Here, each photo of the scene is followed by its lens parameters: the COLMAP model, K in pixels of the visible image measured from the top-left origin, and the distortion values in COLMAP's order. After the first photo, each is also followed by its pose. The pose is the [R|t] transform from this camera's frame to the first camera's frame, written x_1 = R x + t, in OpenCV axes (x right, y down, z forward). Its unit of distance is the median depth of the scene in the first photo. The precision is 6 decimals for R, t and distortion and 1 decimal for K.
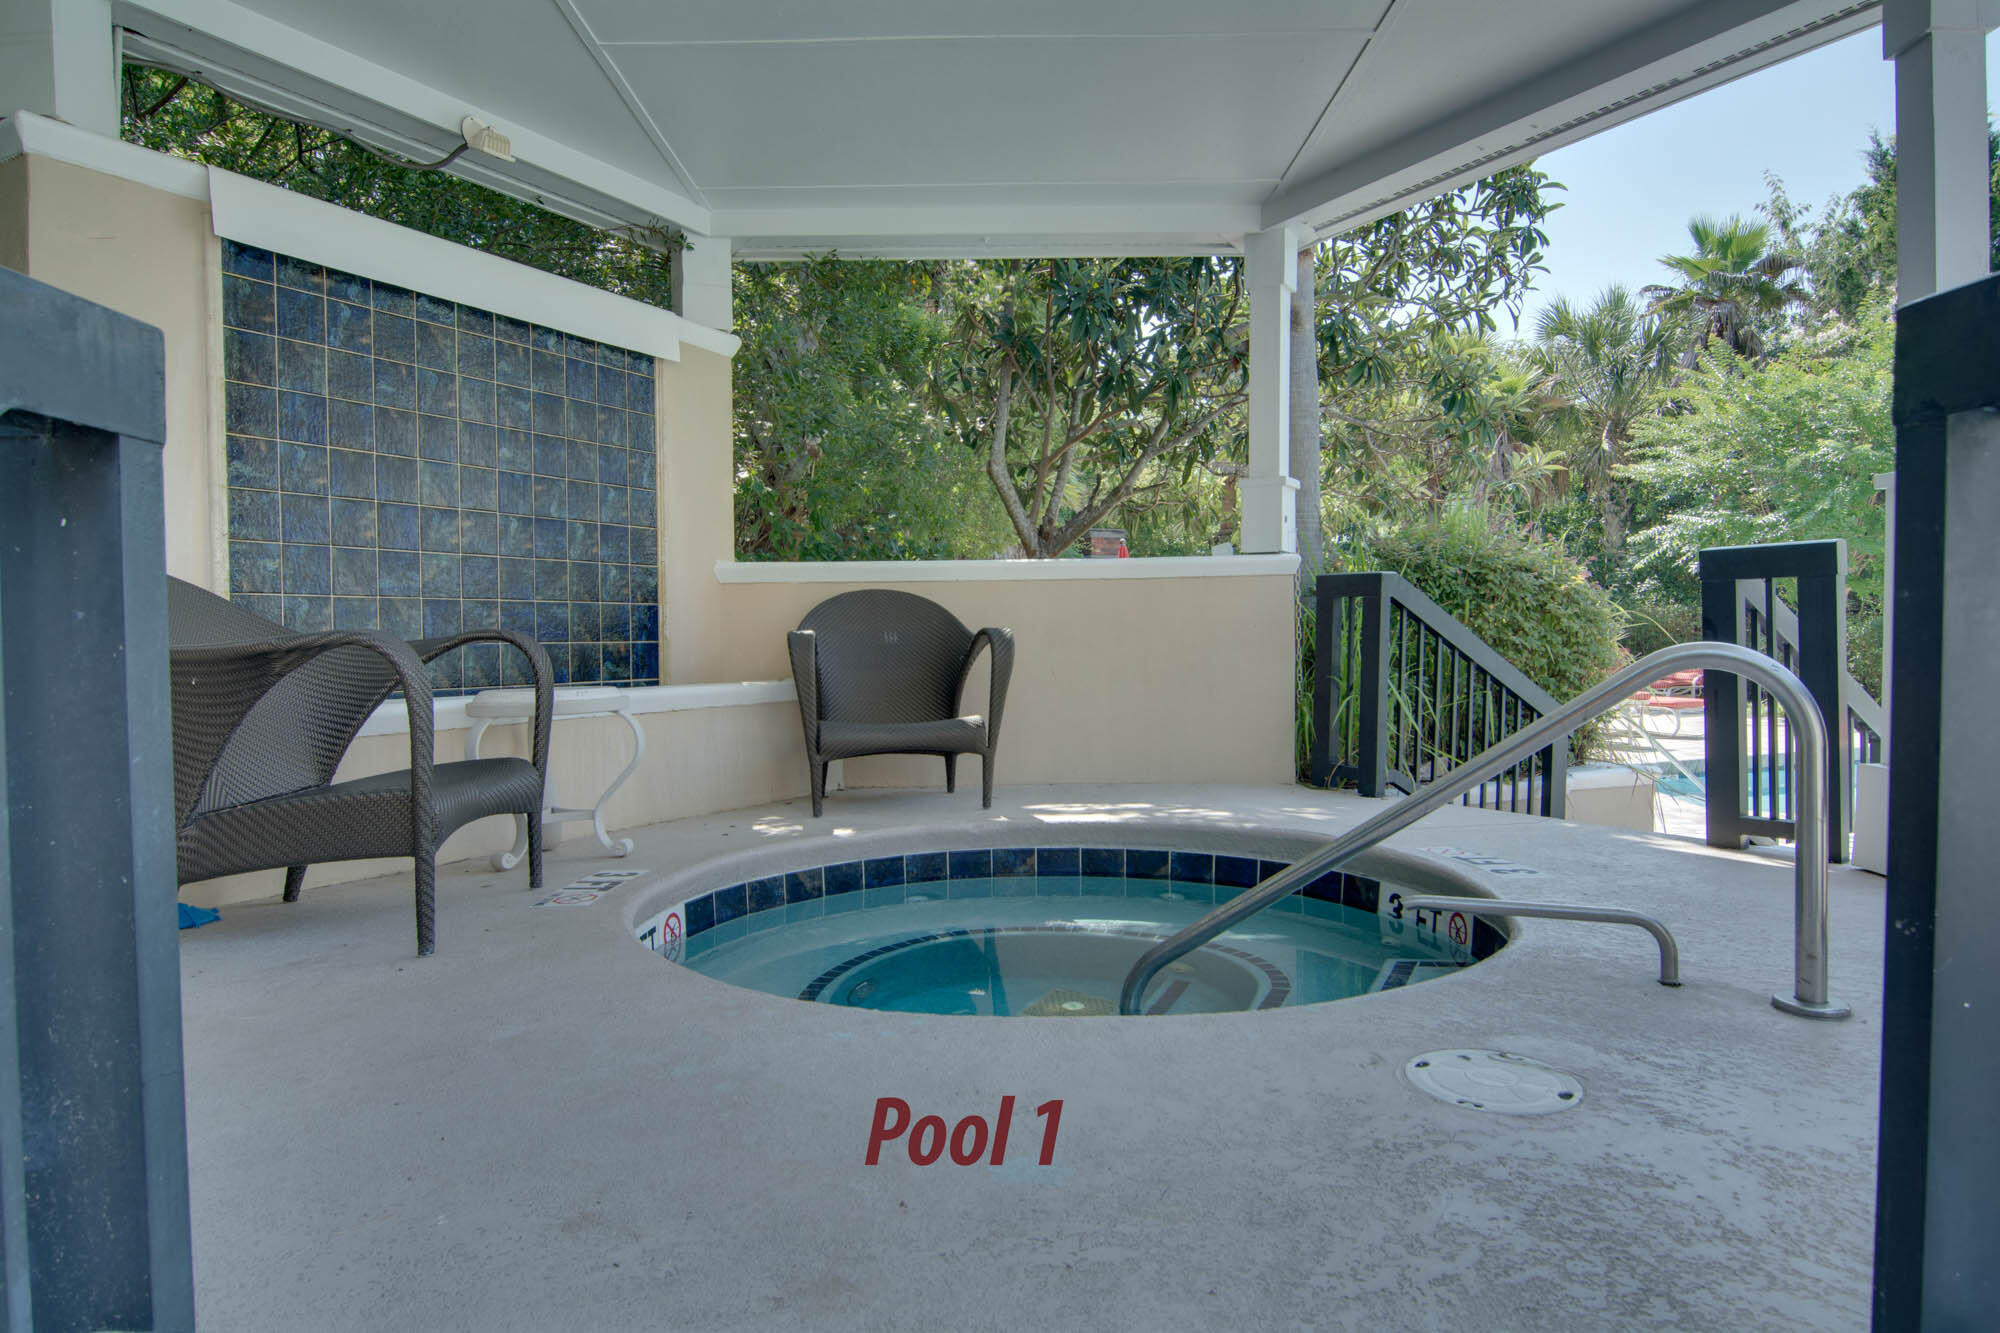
lens RADIAL K [[1066.5, 0, 1000.0], [0, 1066.5, 666.5], [0, 0, 1]] dist [-0.006067, -0.001604]
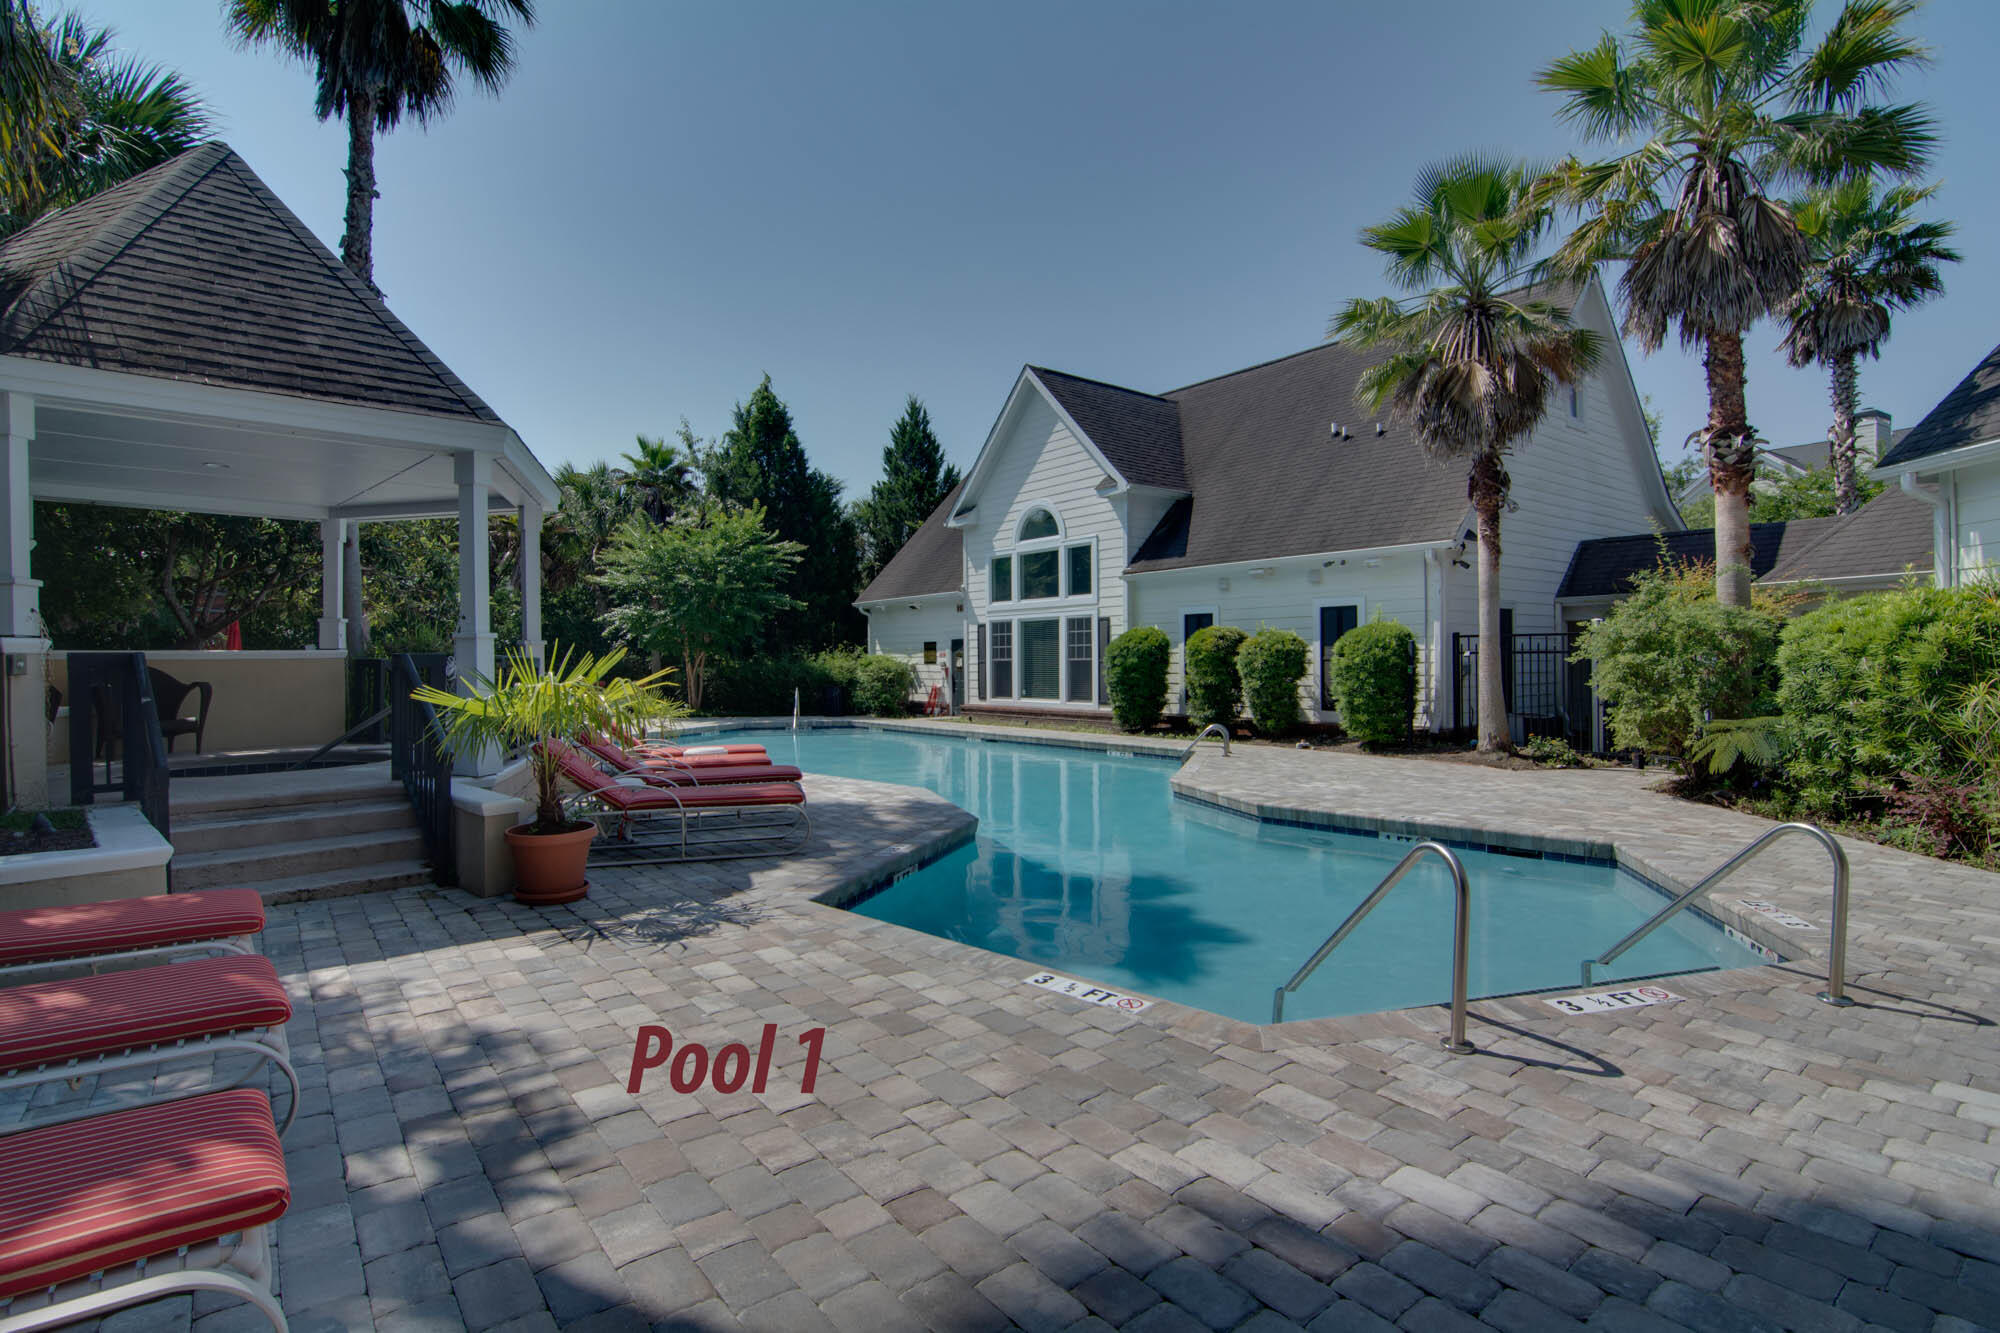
lens RADIAL K [[1020.0, 0, 1003.4], [0, 1020.0, 652.8], [0, 0, 1]] dist [-0.002747, -0.001025]
pose [[0.704663, 0.016685, 0.709346, -0.119741], [0.009343, 0.999419, -0.032789, -0.003843], [-0.709481, 0.029733, 0.704097, -0.650398]]
